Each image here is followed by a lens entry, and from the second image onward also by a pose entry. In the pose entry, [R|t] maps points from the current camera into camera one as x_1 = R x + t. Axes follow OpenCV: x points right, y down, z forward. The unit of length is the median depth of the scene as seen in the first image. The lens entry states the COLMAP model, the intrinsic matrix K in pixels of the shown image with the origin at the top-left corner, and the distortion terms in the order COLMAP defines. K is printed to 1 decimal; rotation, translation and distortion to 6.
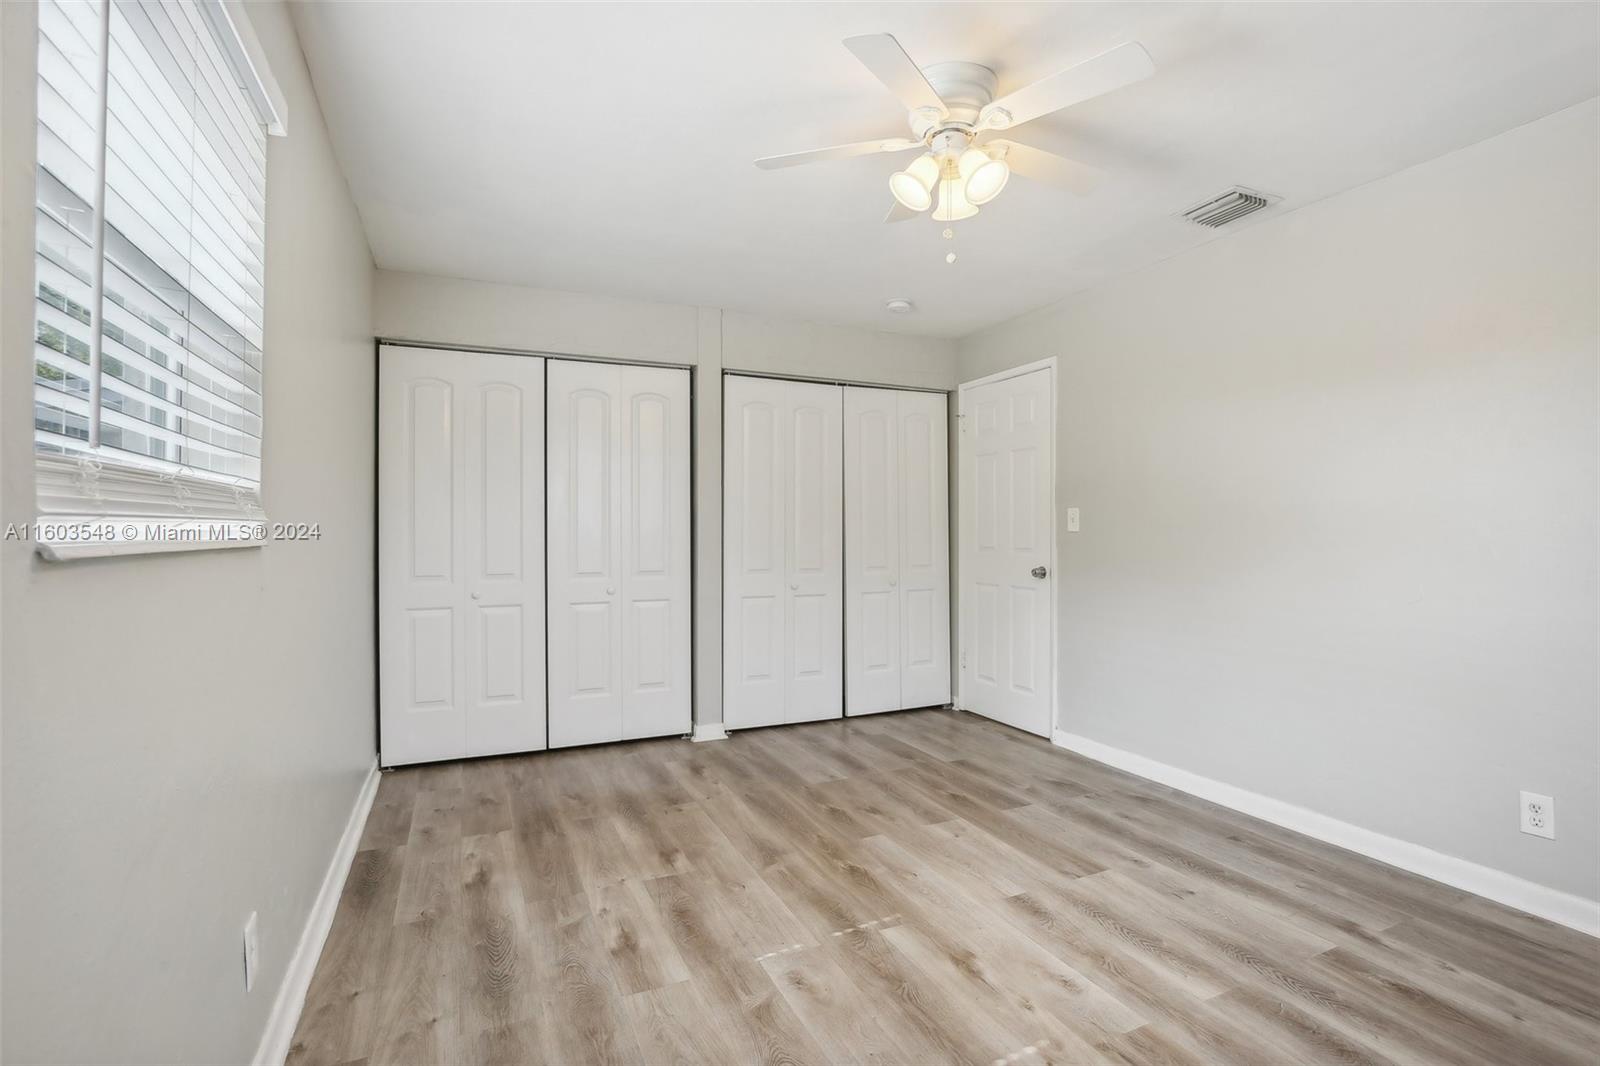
lens RADIAL K [[751.6, 0, 814.3], [0, 751.6, 527.7], [0, 0, 1]] dist [-0.036219, 0.006638]
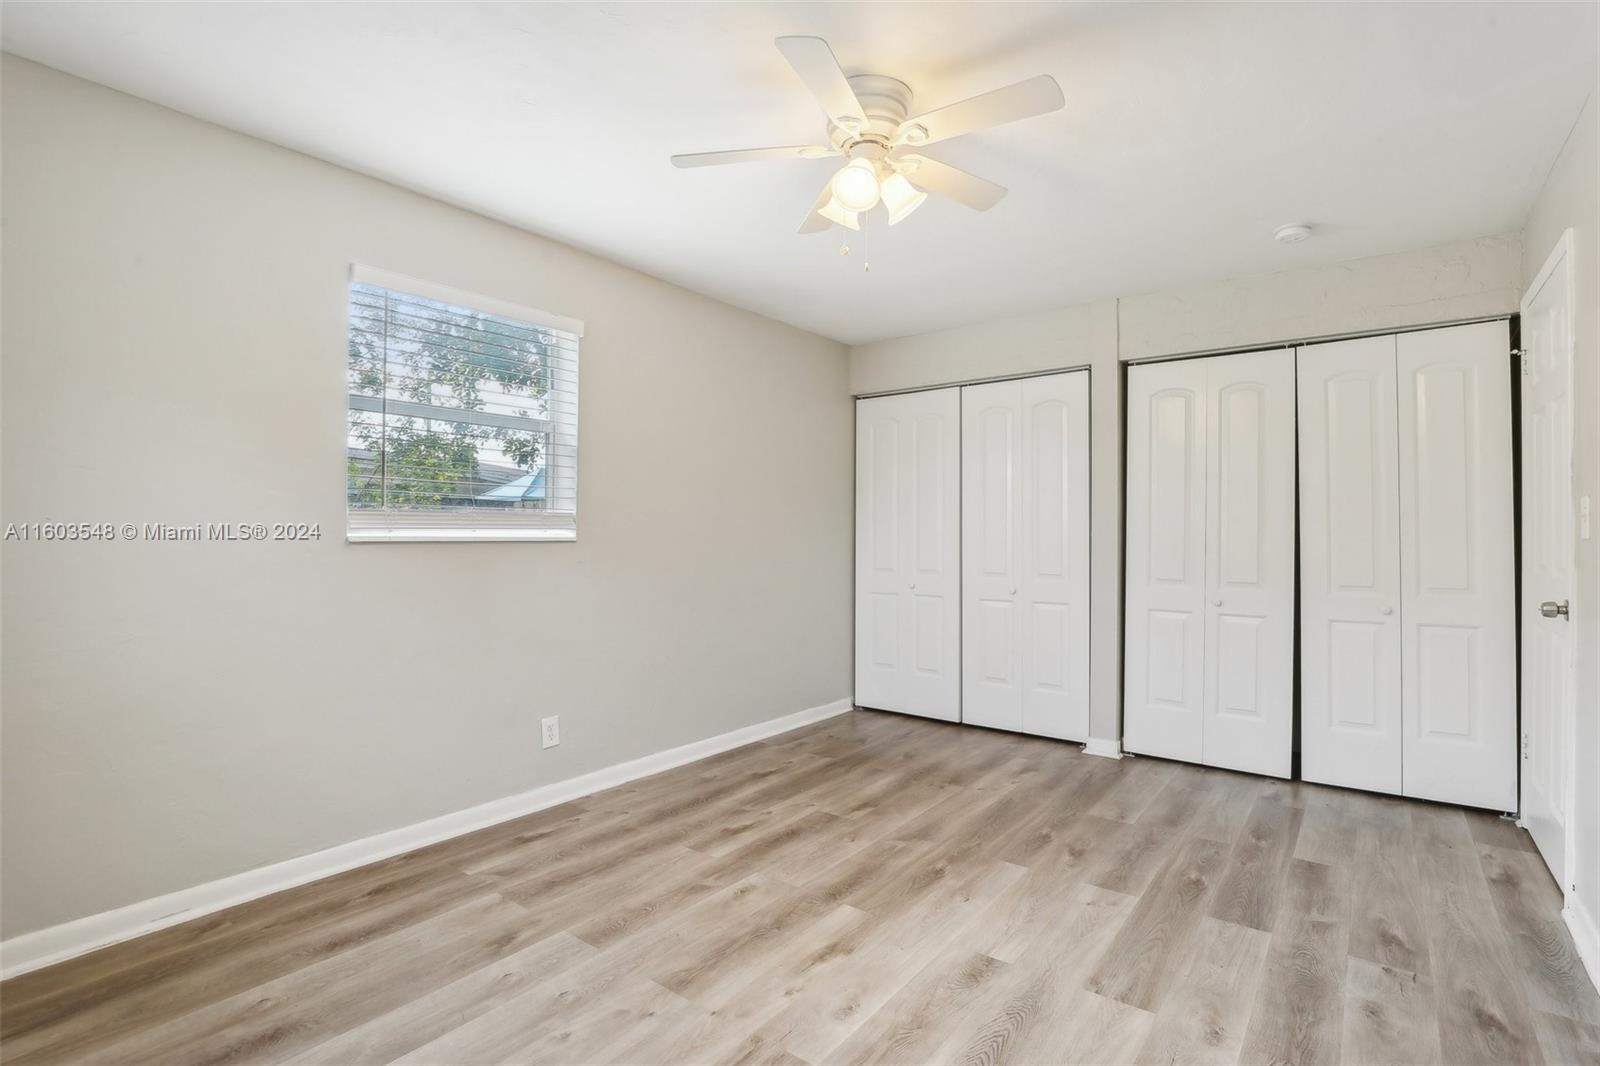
lens RADIAL K [[751.6, 0, 811.3], [0, 751.6, 538.7], [0, 0, 1]] dist [-0.036219, 0.006638]
pose [[0.467640, 0.007585, -0.883886, 0.853443], [-0.000736, 0.999966, 0.008192, 0.000462], [0.883918, -0.003181, 0.467630, 0.377242]]
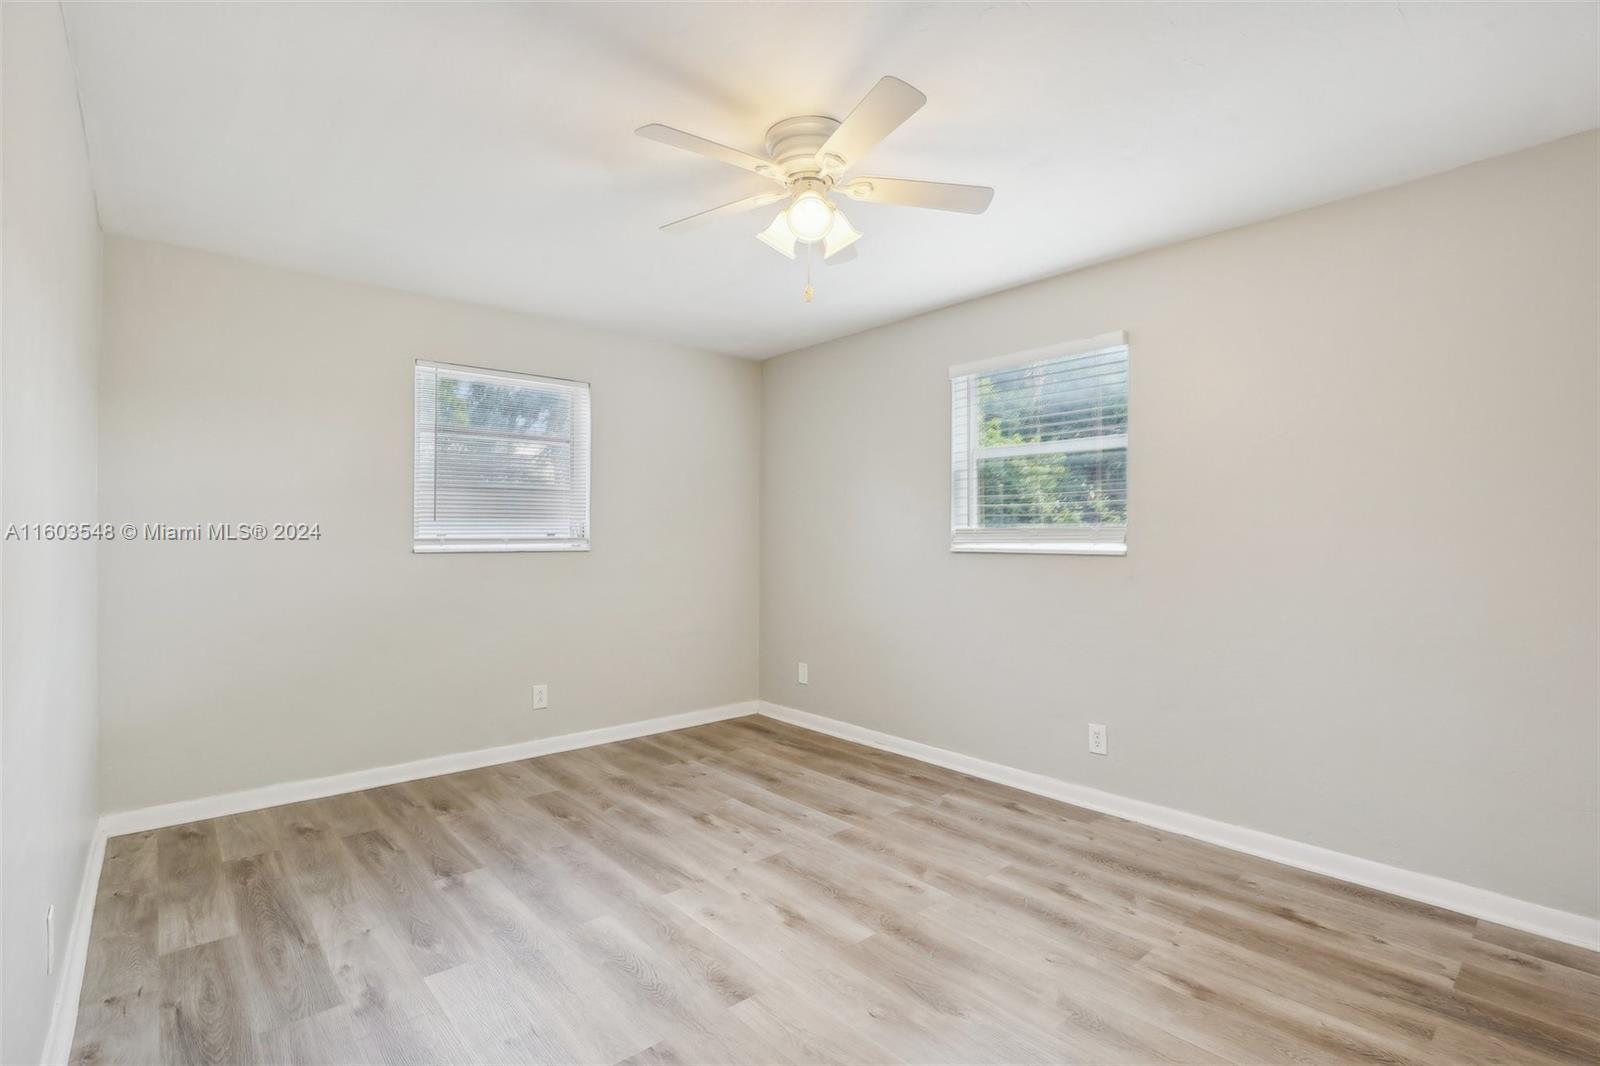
lens RADIAL K [[751.6, 0, 812.2], [0, 751.6, 538.1], [0, 0, 1]] dist [-0.036219, 0.006638]
pose [[-0.956756, -0.000226, -0.290893, 0.399614], [0.000411, 0.999998, -0.002129, -0.010055], [0.290893, -0.002157, -0.956753, 1.654082]]
